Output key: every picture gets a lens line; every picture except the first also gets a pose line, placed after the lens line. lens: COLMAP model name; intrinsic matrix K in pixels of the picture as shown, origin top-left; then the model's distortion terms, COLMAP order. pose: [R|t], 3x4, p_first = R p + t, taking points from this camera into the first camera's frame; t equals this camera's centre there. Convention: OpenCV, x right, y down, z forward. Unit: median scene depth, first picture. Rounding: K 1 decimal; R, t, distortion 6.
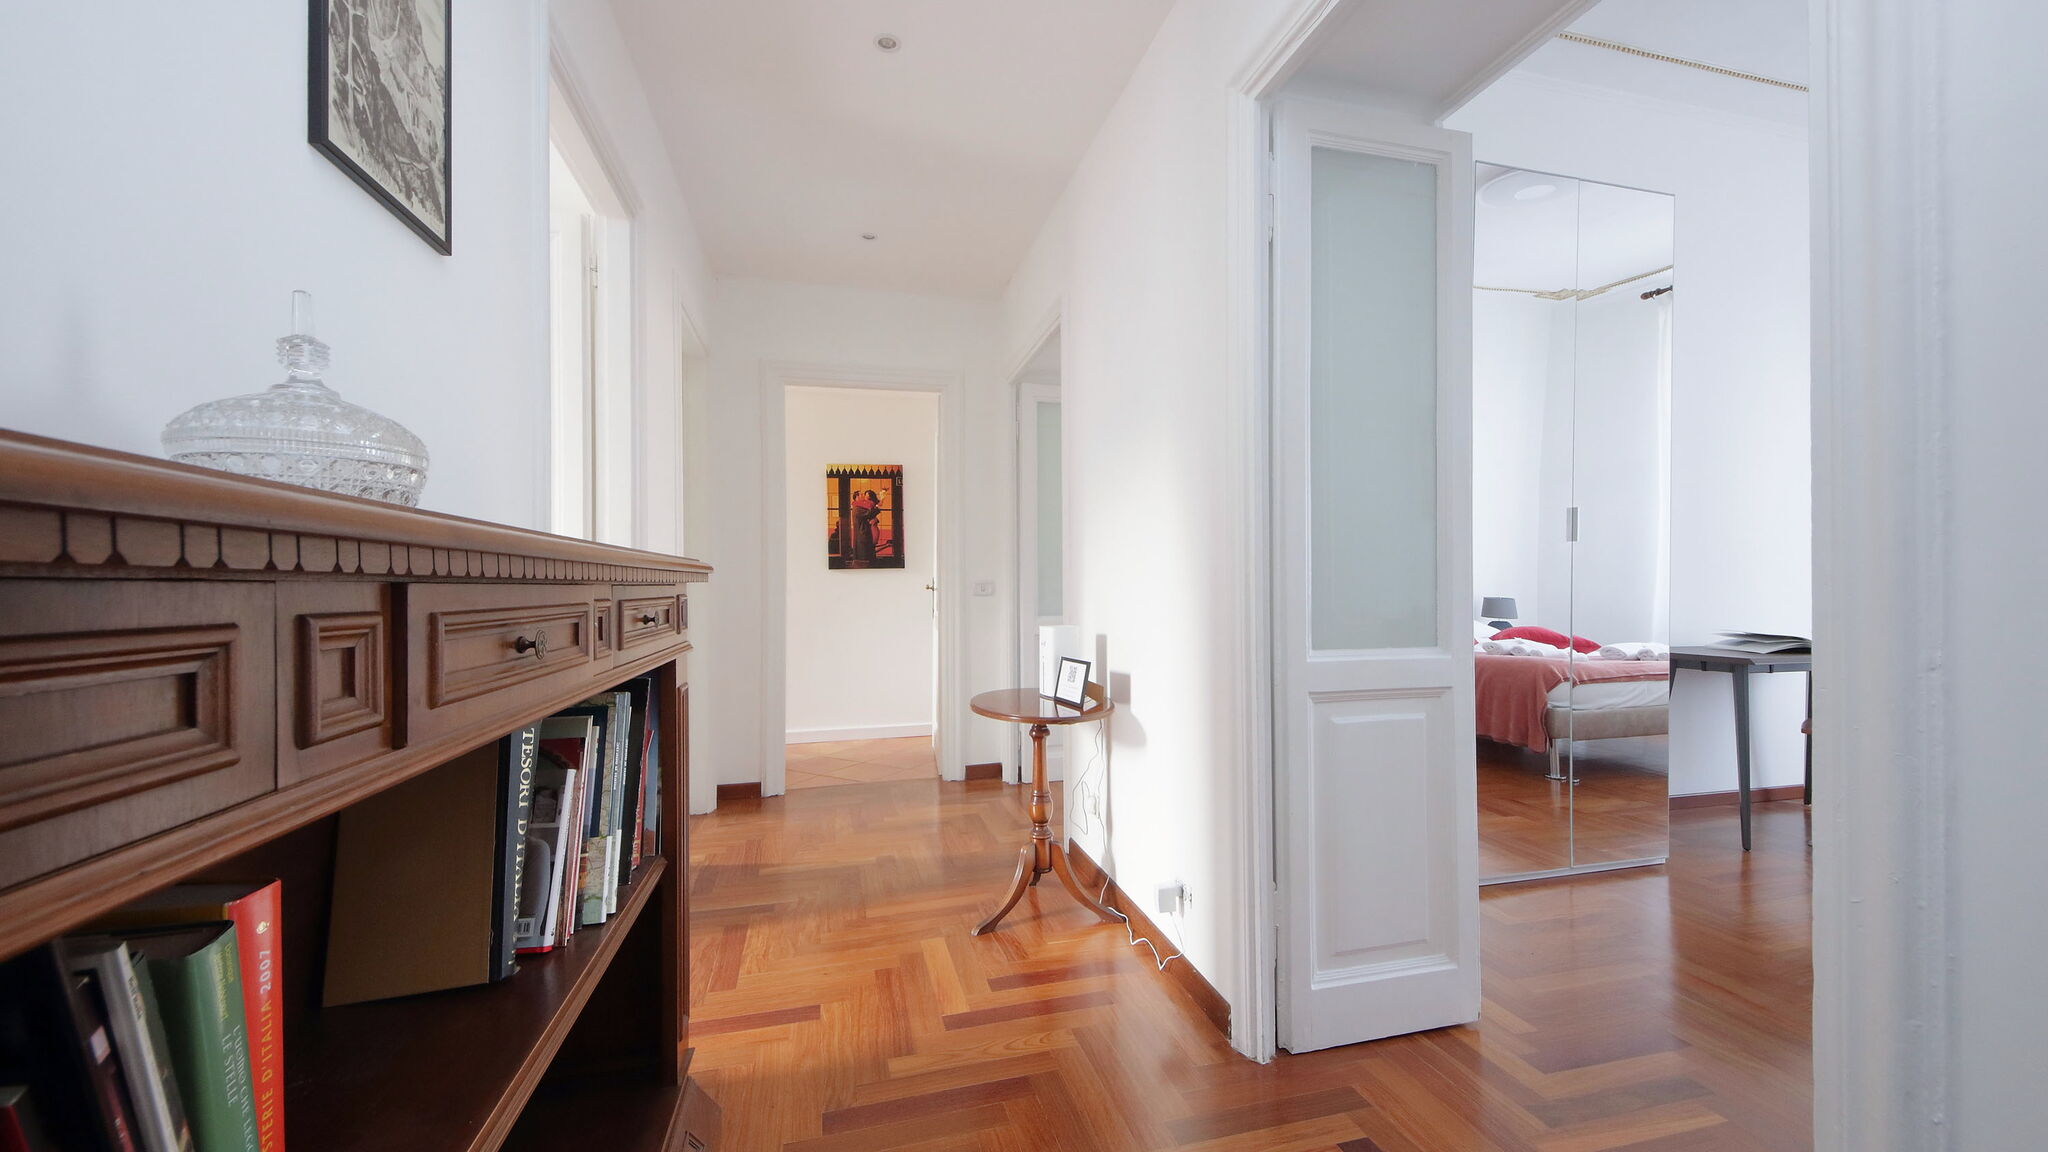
lens RADIAL K [[788.5, 0, 1029.8], [0, 788.5, 578.1], [0, 0, 1]] dist [0.017080, -0.005091]
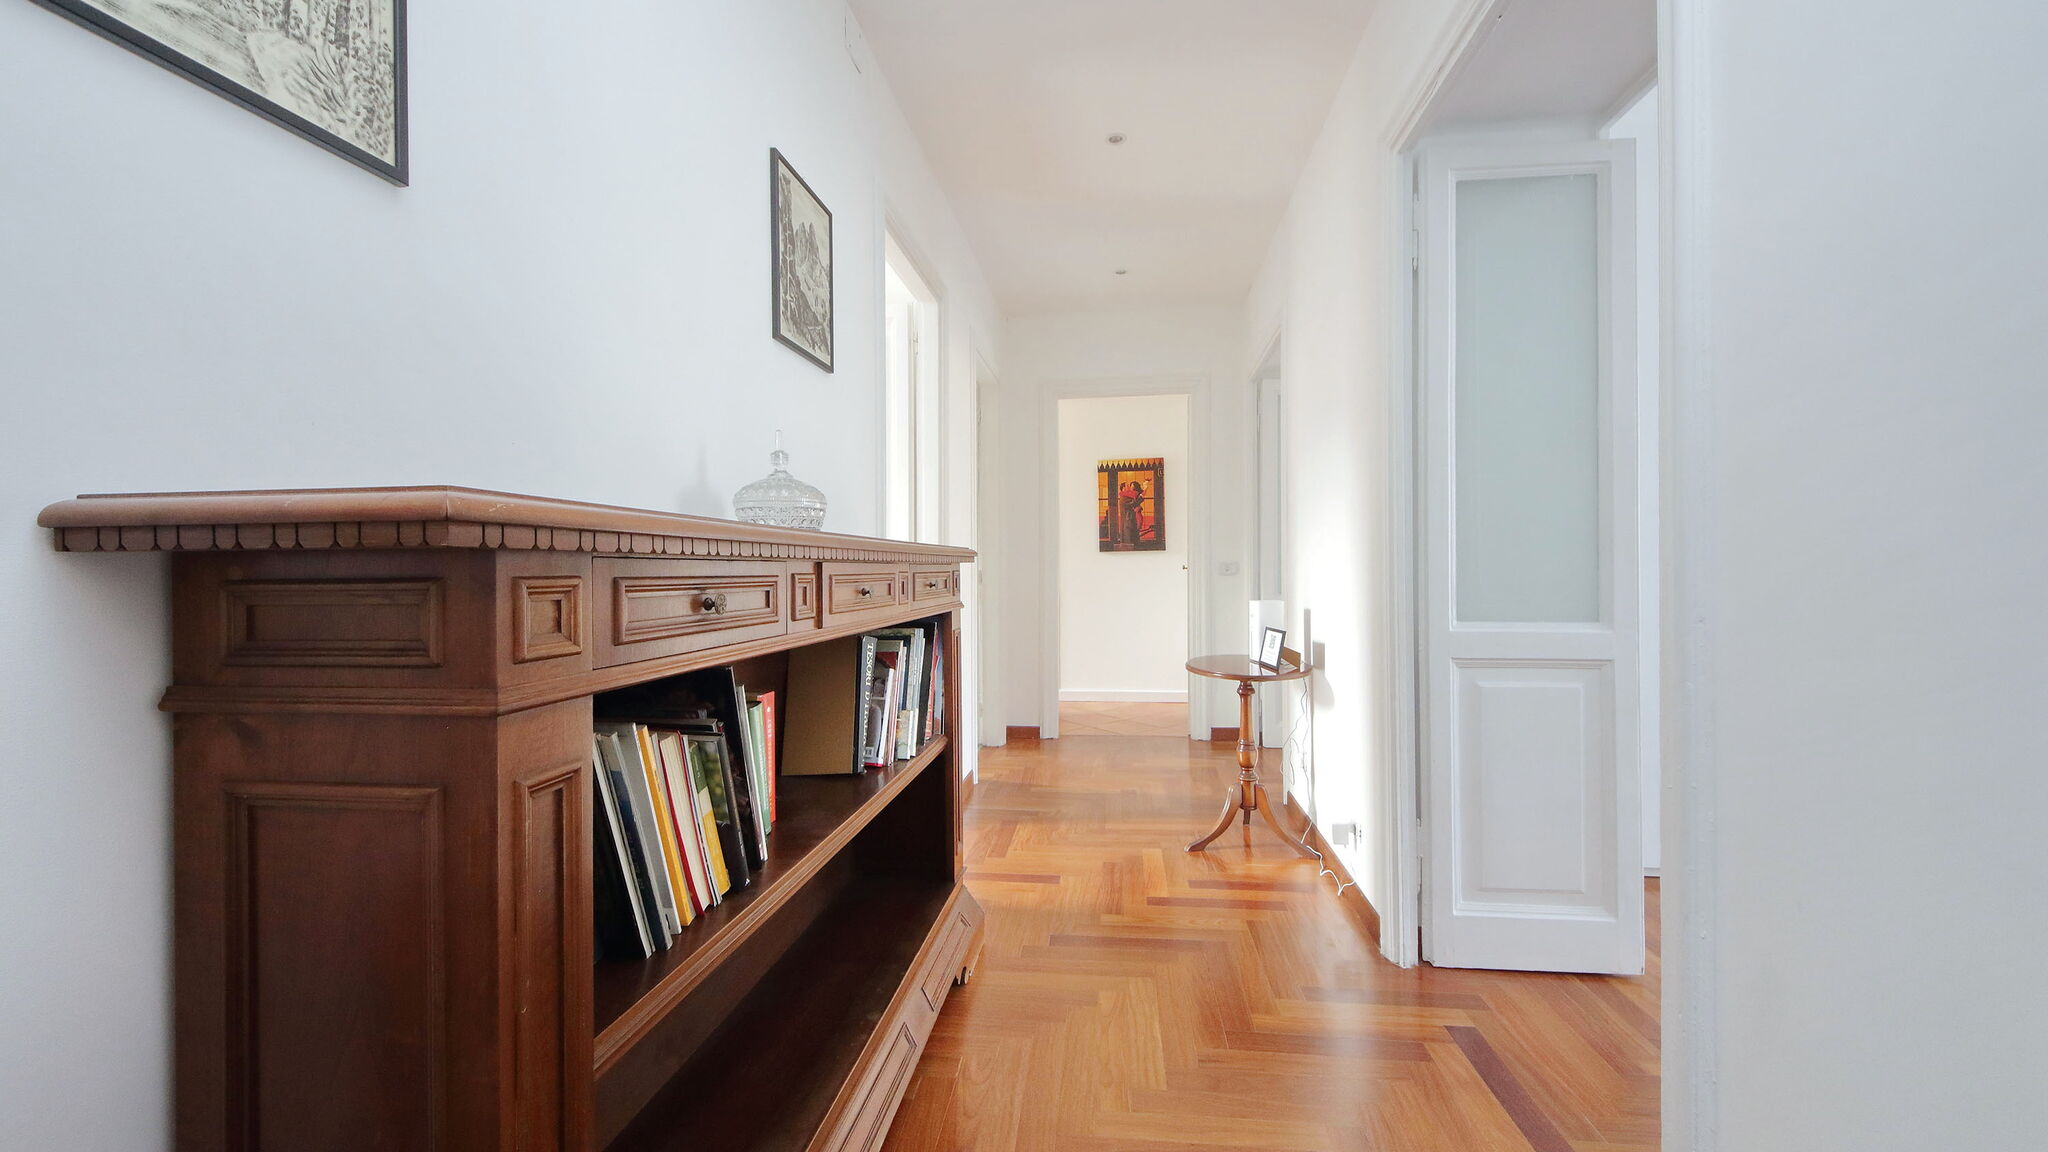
lens RADIAL K [[788.5, 0, 1032.4], [0, 788.5, 566.9], [0, 0, 1]] dist [0.017080, -0.005091]
pose [[0.930630, 0.002281, -0.365955, 0.195713], [0.001280, 0.999954, 0.009488, -0.000325], [0.365960, -0.009299, 0.930584, -0.283169]]
